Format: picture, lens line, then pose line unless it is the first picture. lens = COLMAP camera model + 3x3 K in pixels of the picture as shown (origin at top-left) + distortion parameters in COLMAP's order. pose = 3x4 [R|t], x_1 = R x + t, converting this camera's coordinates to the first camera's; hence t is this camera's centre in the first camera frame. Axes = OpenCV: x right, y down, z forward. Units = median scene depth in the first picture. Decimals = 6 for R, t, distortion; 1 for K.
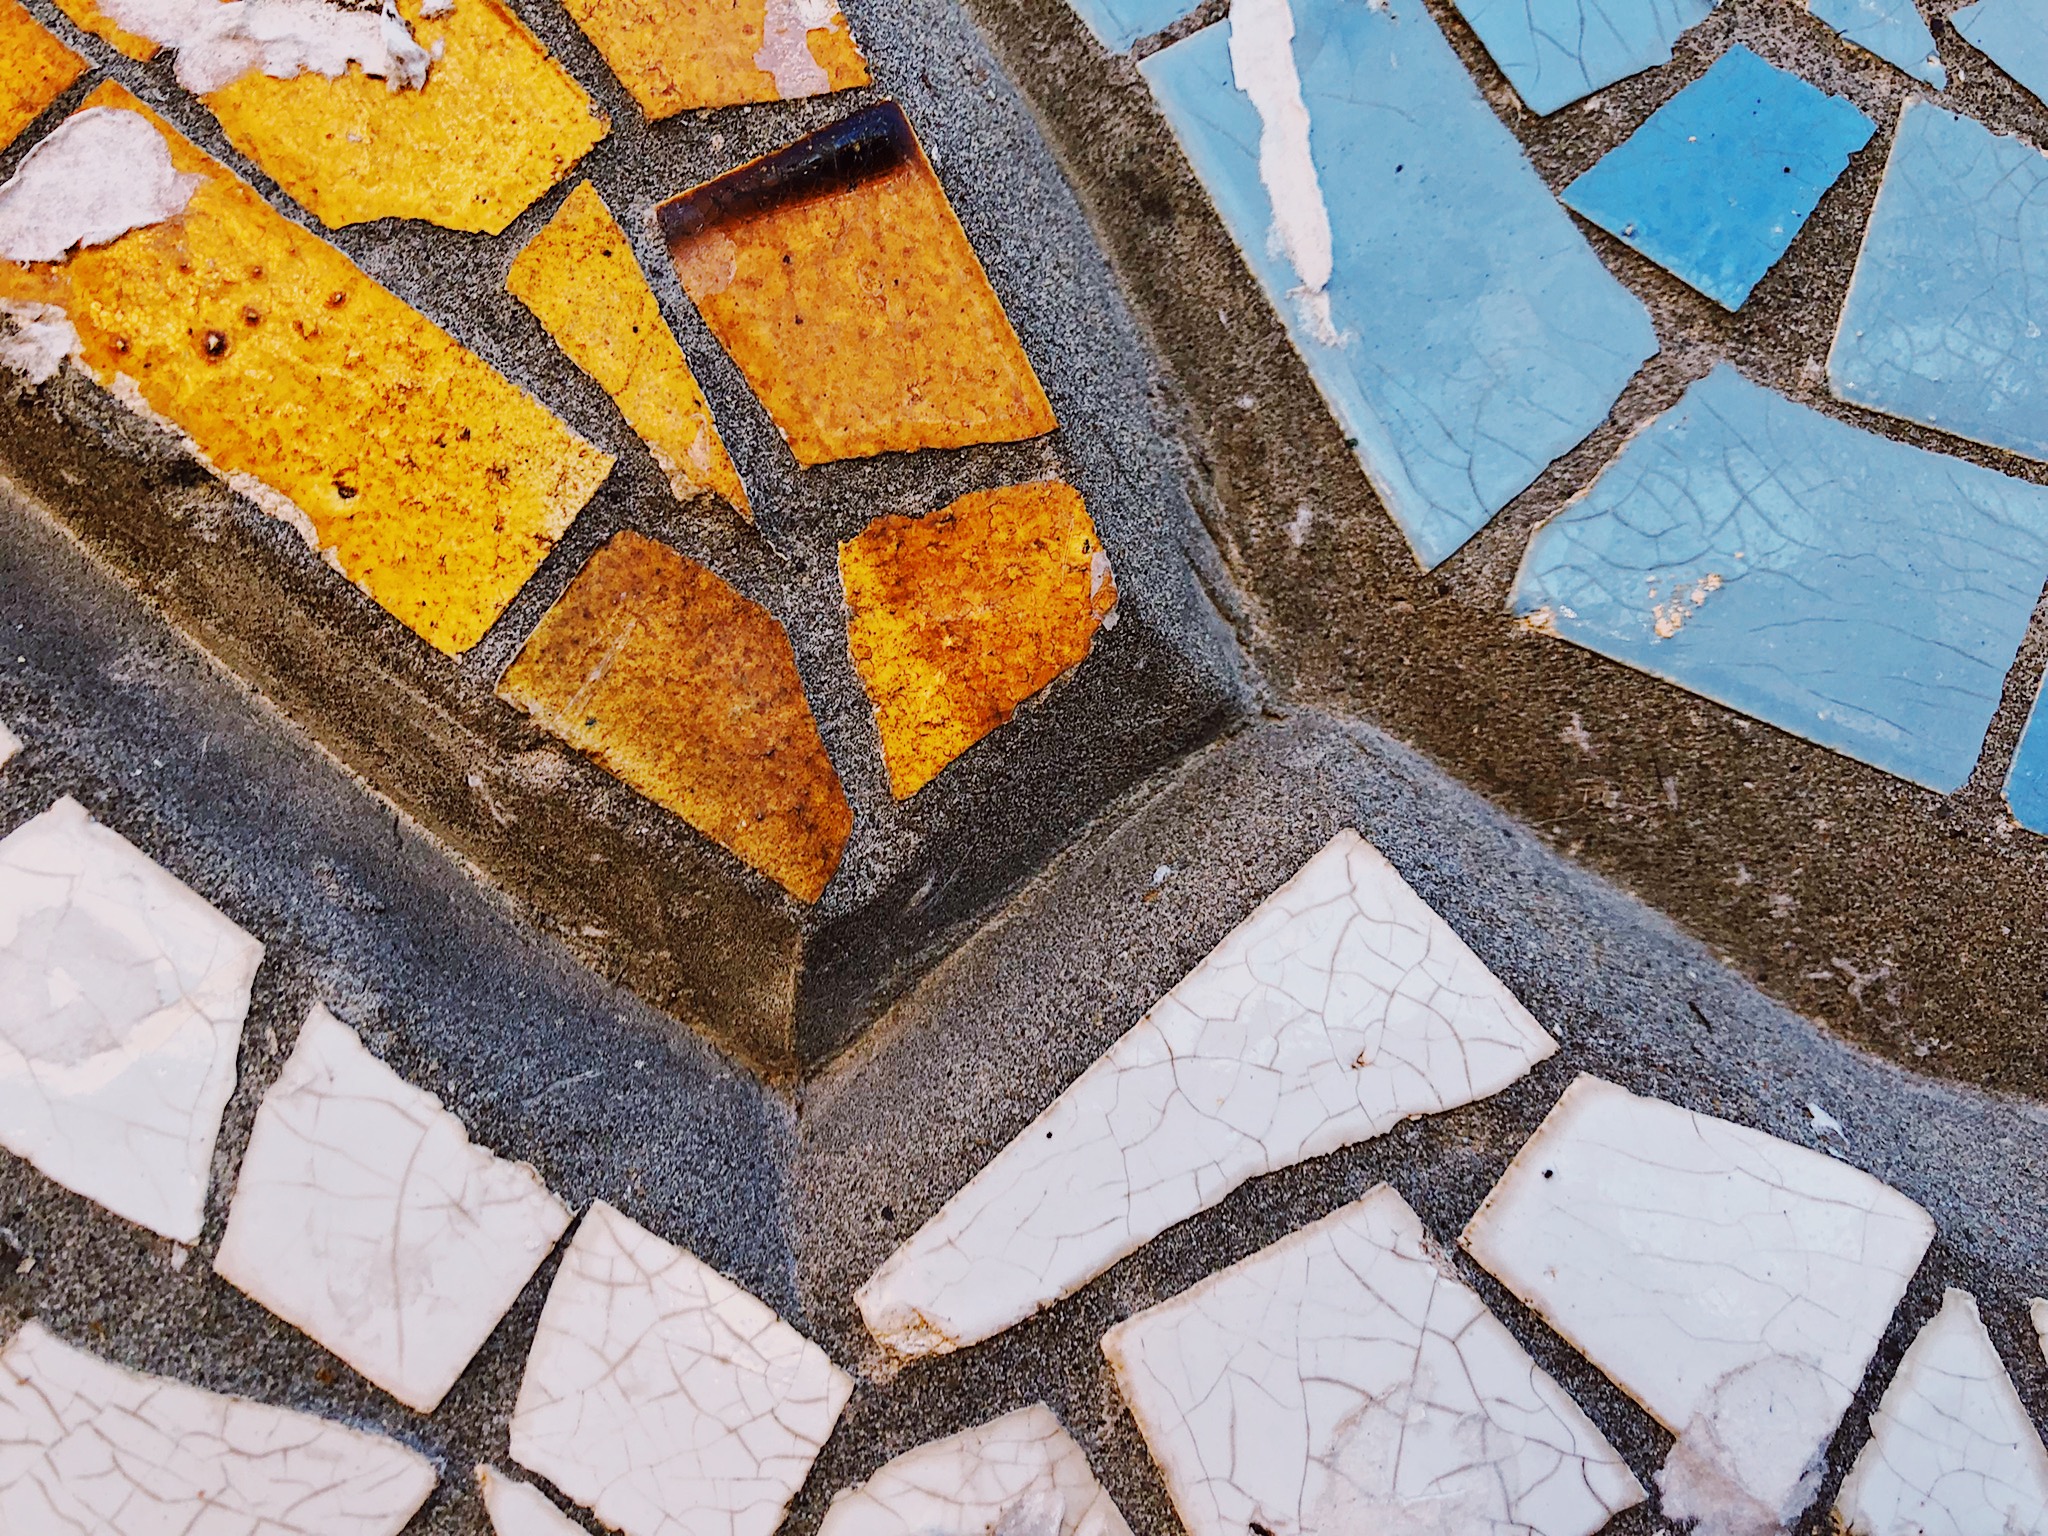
lens RADIAL K [[1909.9, 0, 1020.0], [0, 1909.9, 726.3], [0, 0, 1]] dist [0.127048, -0.450048]
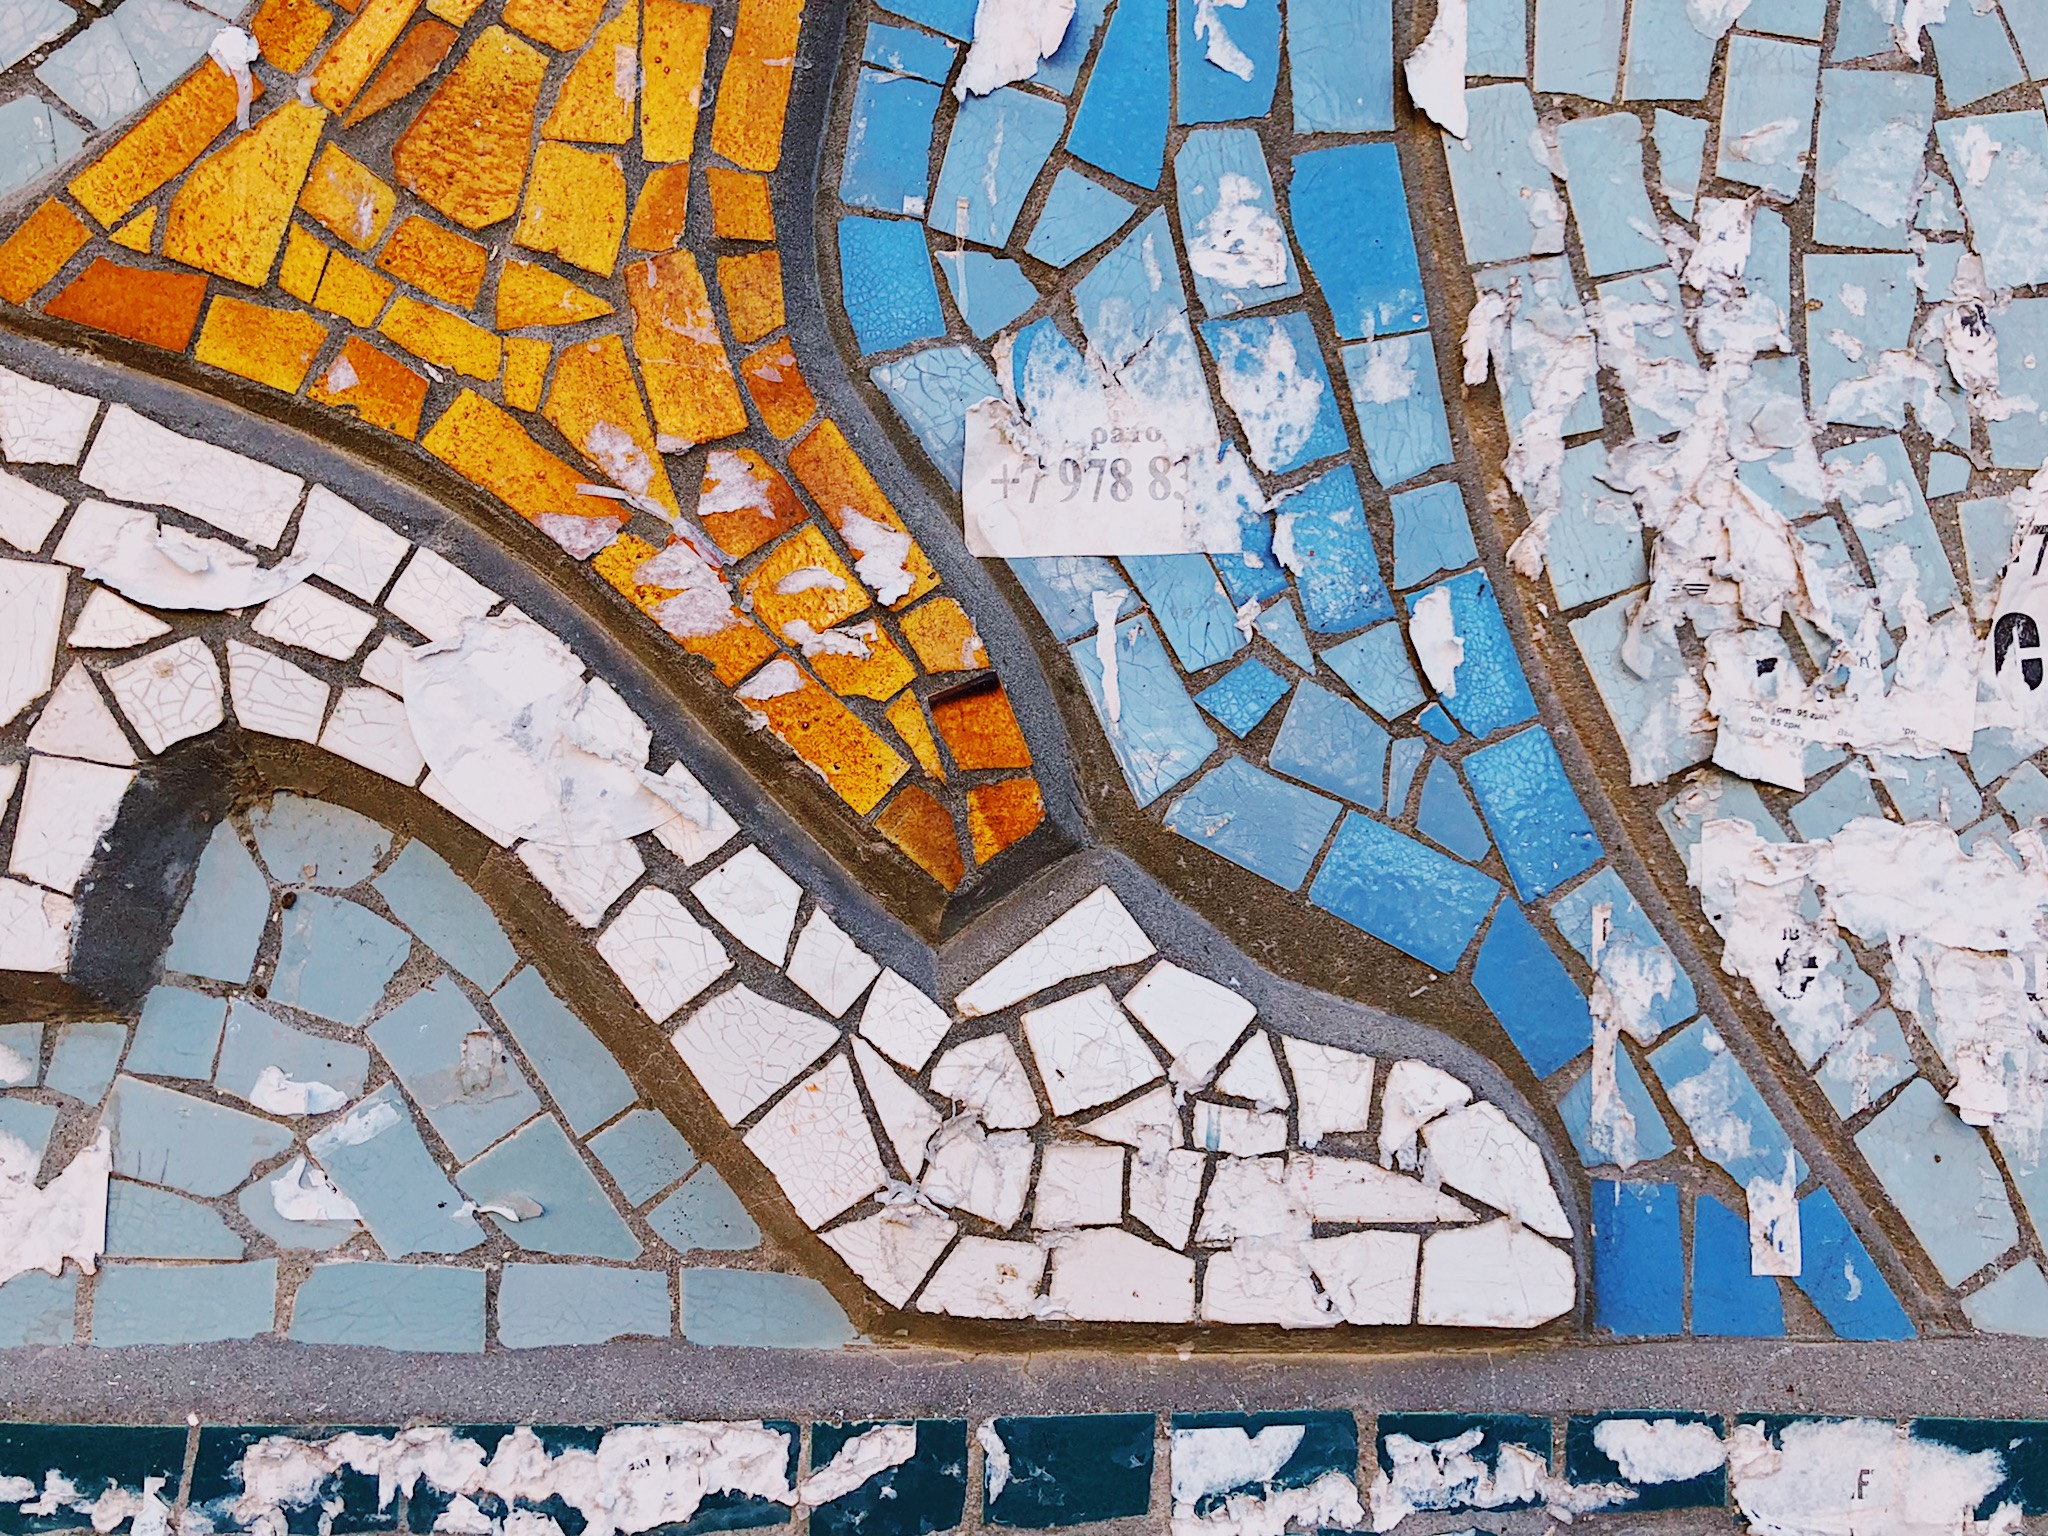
lens RADIAL K [[1860.3, 0, 1024.0], [0, 1860.3, 768.0], [0, 0, 1]] dist [0.064169, -0.151688]
pose [[0.995445, 0.093323, 0.019520, -0.062940], [-0.093384, 0.995628, 0.002239, -0.156991], [-0.019226, -0.004052, 0.999807, -2.456800]]
